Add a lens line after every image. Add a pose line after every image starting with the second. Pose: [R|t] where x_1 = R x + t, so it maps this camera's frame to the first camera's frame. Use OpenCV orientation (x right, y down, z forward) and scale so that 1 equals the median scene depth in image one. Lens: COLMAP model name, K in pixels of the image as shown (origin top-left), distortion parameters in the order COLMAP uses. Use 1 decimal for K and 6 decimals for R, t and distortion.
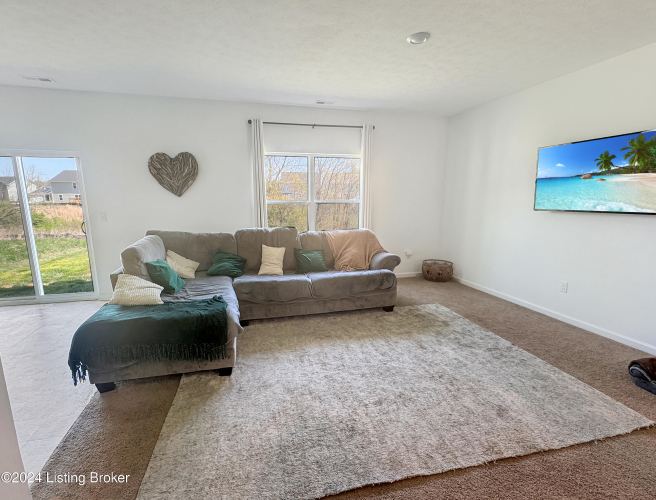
lens RADIAL K [[315.7, 0, 313.9], [0, 315.7, 267.3], [0, 0, 1]] dist [0.004121, 0.000169]
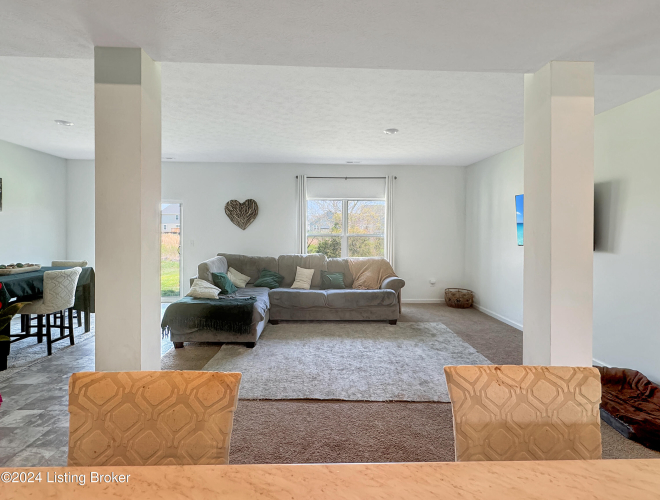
lens RADIAL K [[329.1, 0, 330.0], [0, 329.1, 250.0], [0, 0, 1]] dist [-0.001000, -0.000022]
pose [[0.980347, 0.025671, -0.195602, 0.264972], [-0.055902, 0.987007, -0.150640, 0.066662], [0.189194, 0.158614, 0.969045, -0.356232]]
